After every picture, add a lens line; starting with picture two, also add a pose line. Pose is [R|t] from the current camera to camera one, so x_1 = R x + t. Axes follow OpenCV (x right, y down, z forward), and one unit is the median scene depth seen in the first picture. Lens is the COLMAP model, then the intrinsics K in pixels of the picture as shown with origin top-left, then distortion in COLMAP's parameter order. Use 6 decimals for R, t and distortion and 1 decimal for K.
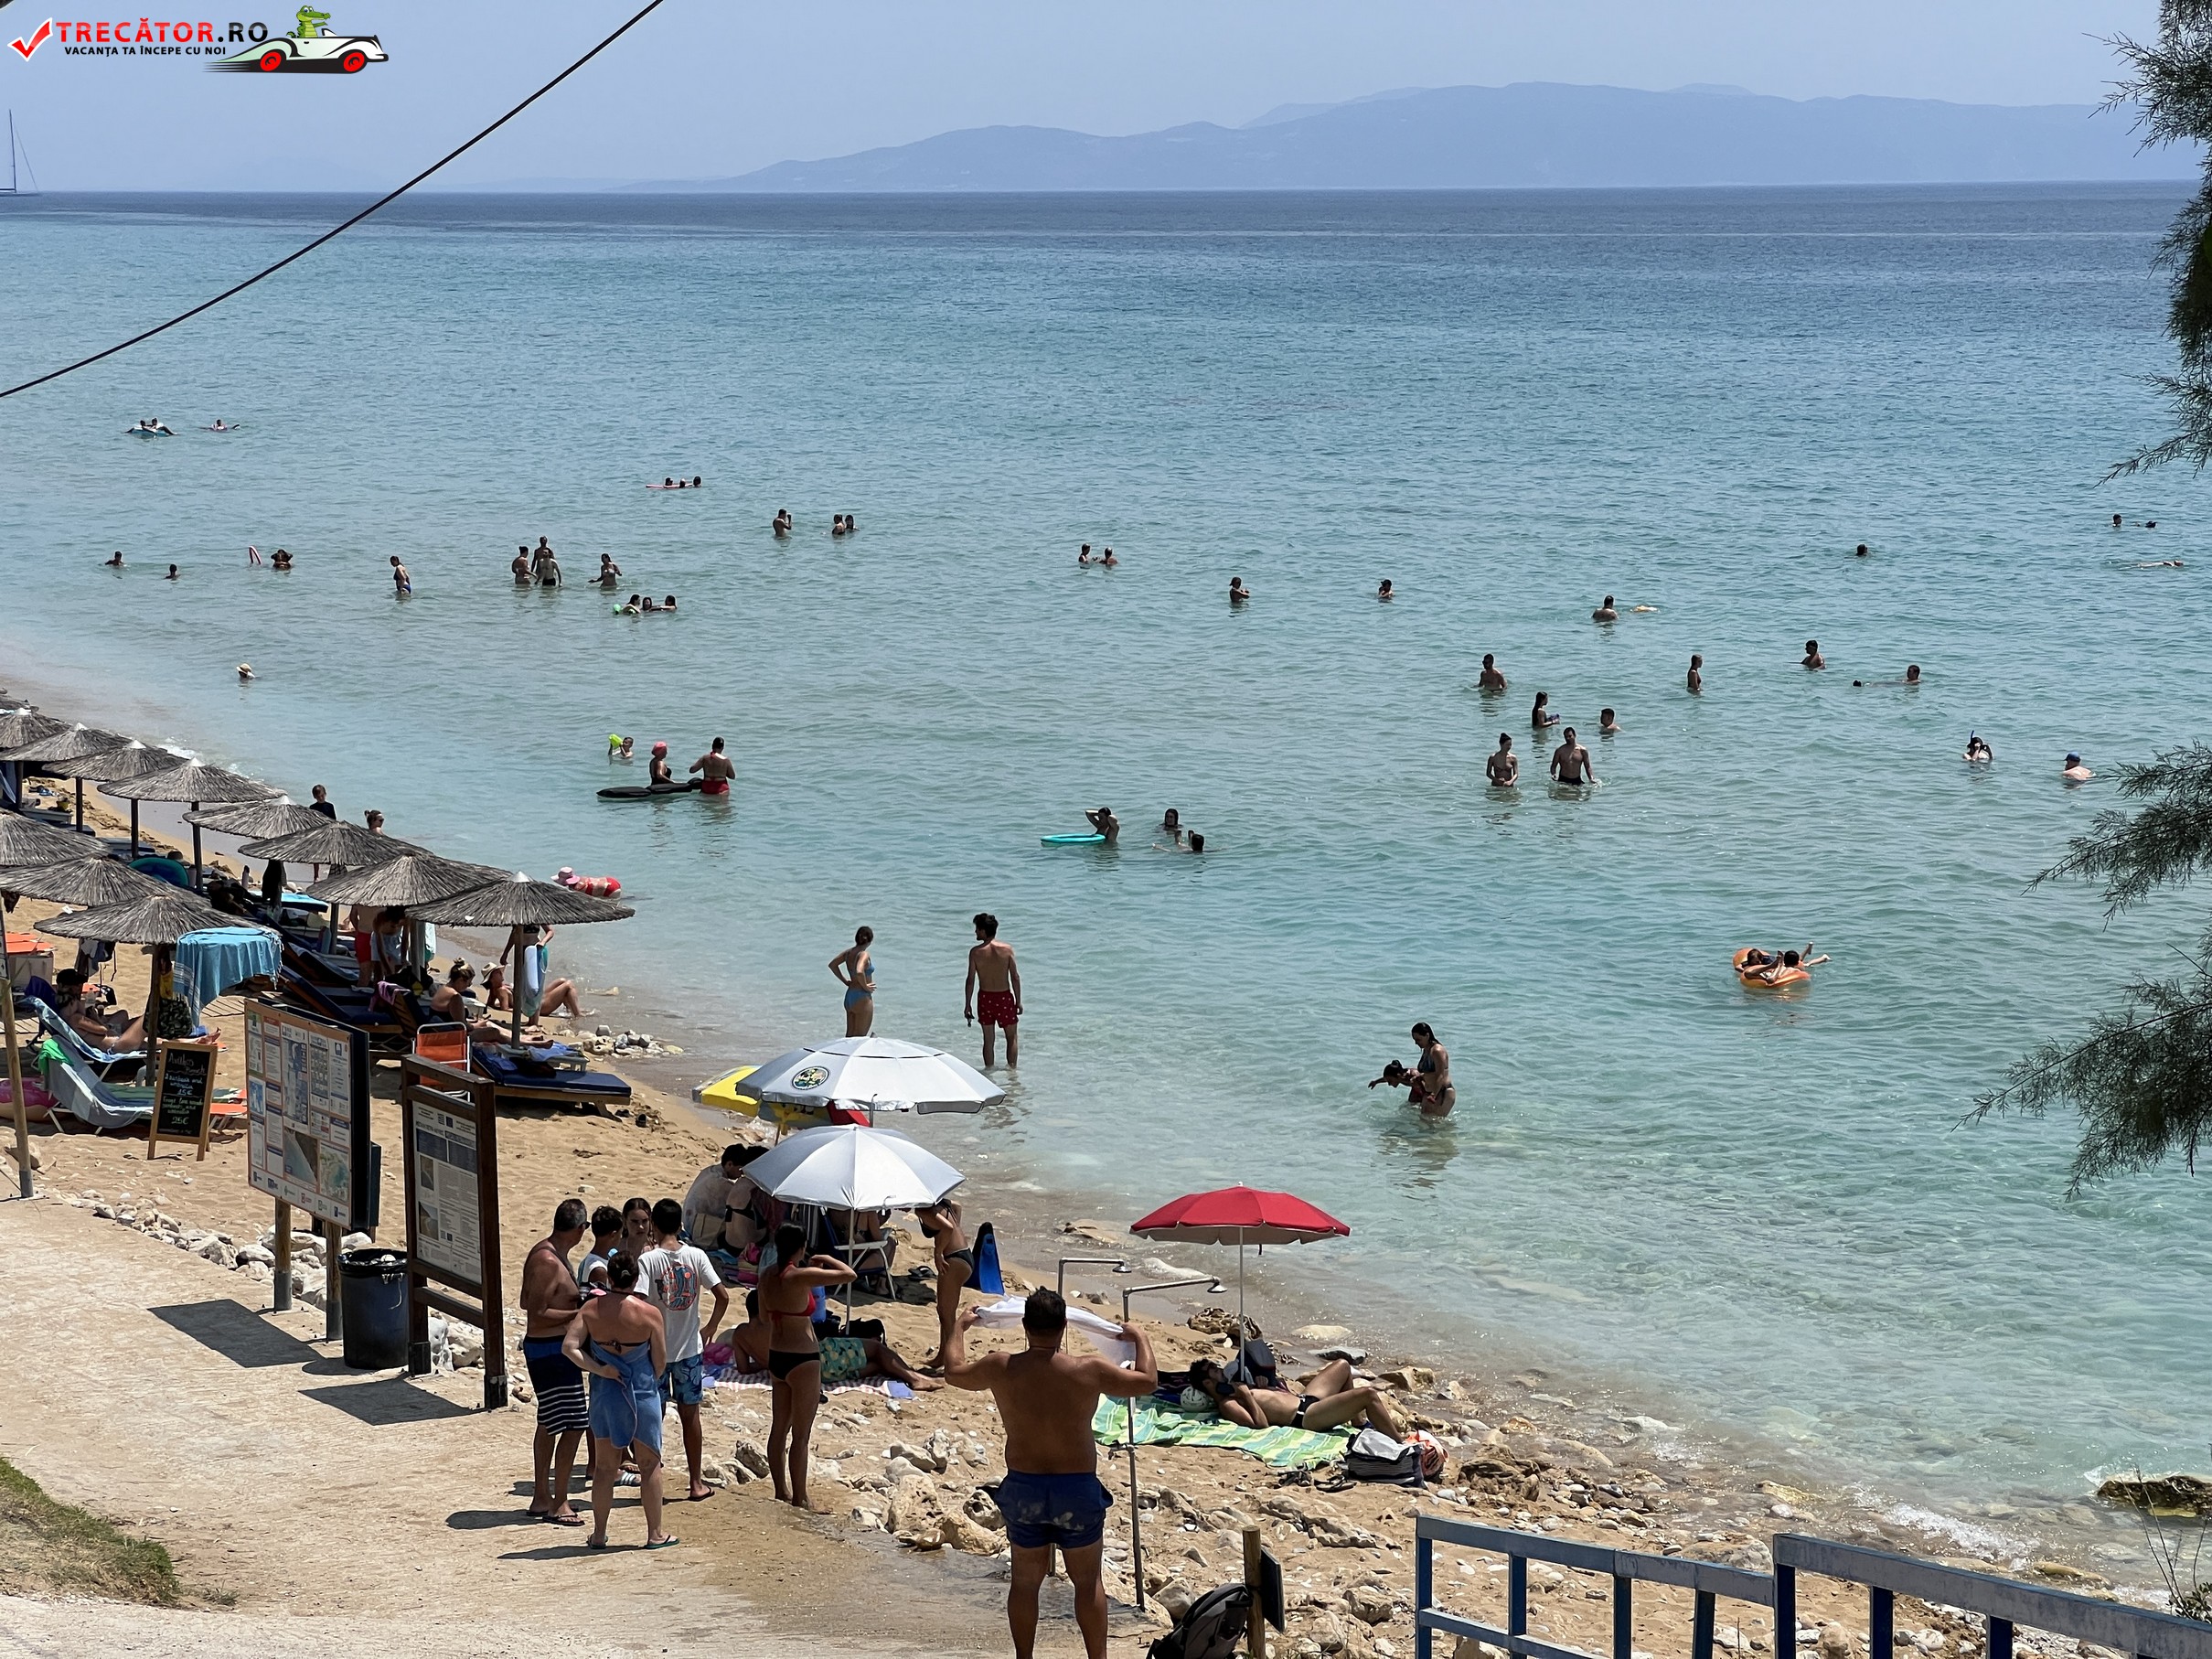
lens RADIAL K [[5038.8, 0, 1106.0], [0, 5038.8, 829.5], [0, 0, 1]] dist [-0.081645, 3.818464]
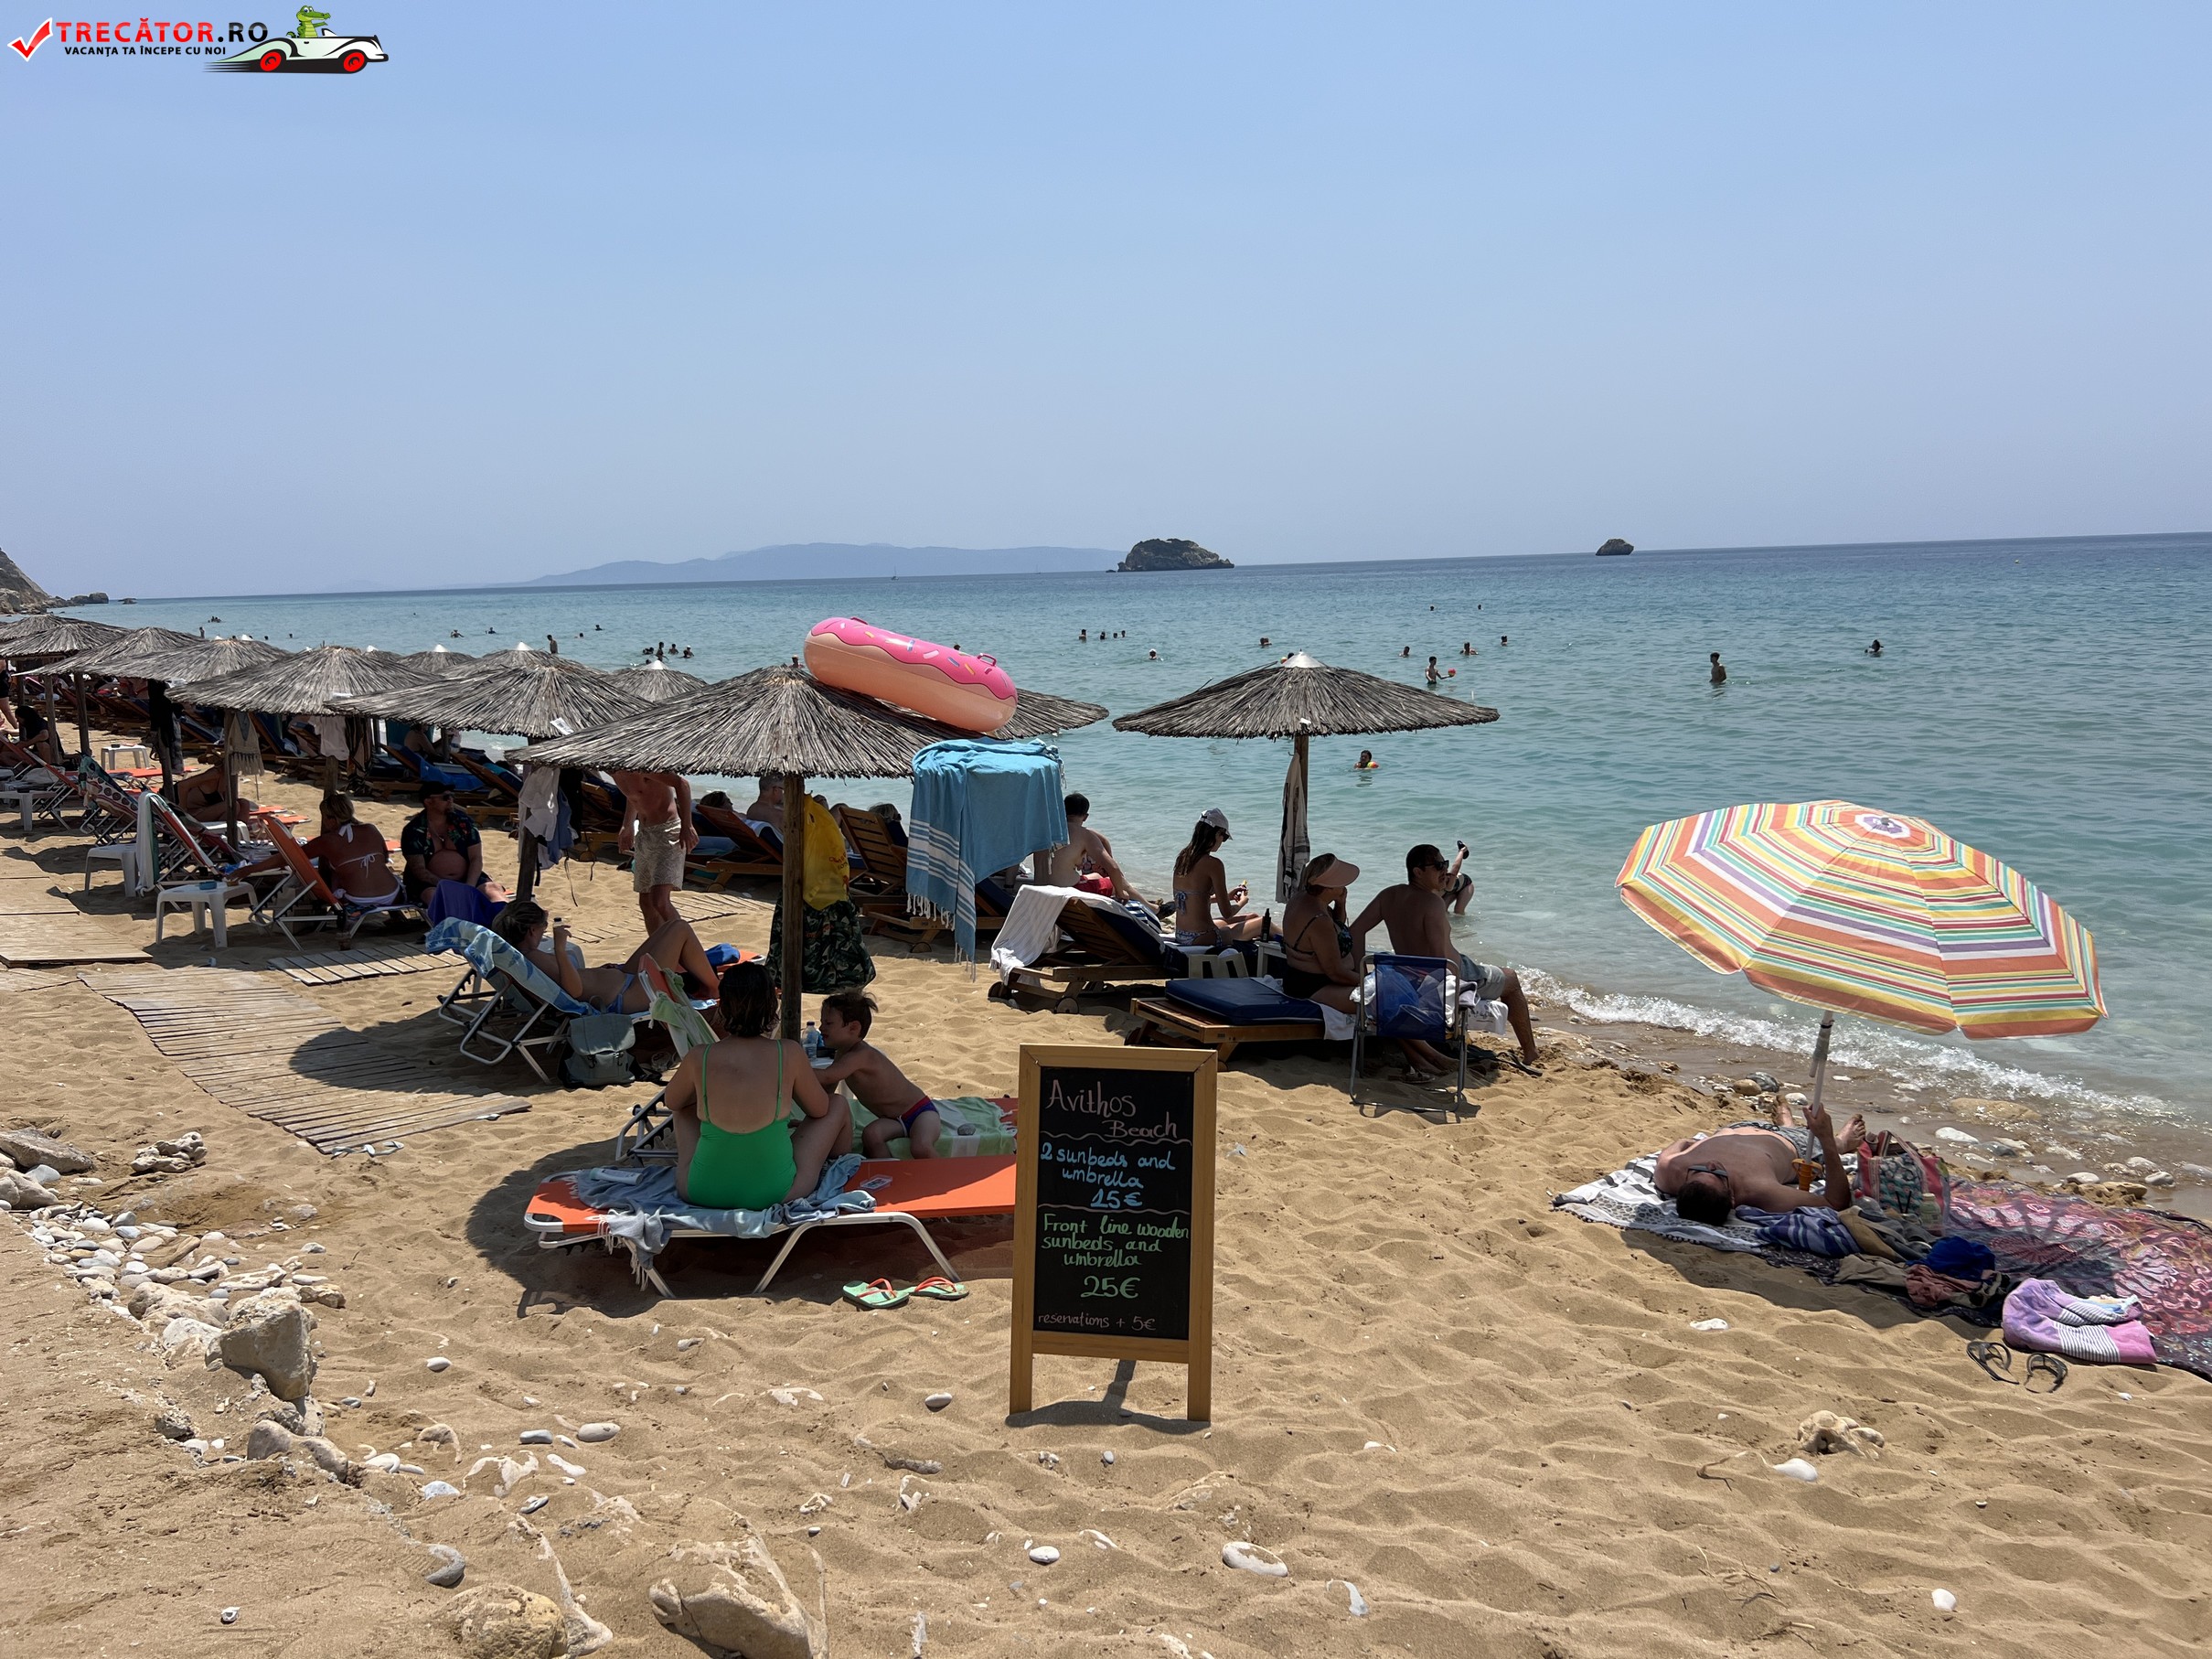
lens RADIAL K [[1687.5, 0, 1107.2], [0, 1687.5, 821.6], [0, 0, 1]] dist [0.070237, -0.078075]
pose [[0.967716, -0.058984, 0.245043, -0.203630], [0.055324, 0.998230, 0.021798, 0.024272], [-0.245895, -0.007538, 0.969267, 0.870800]]
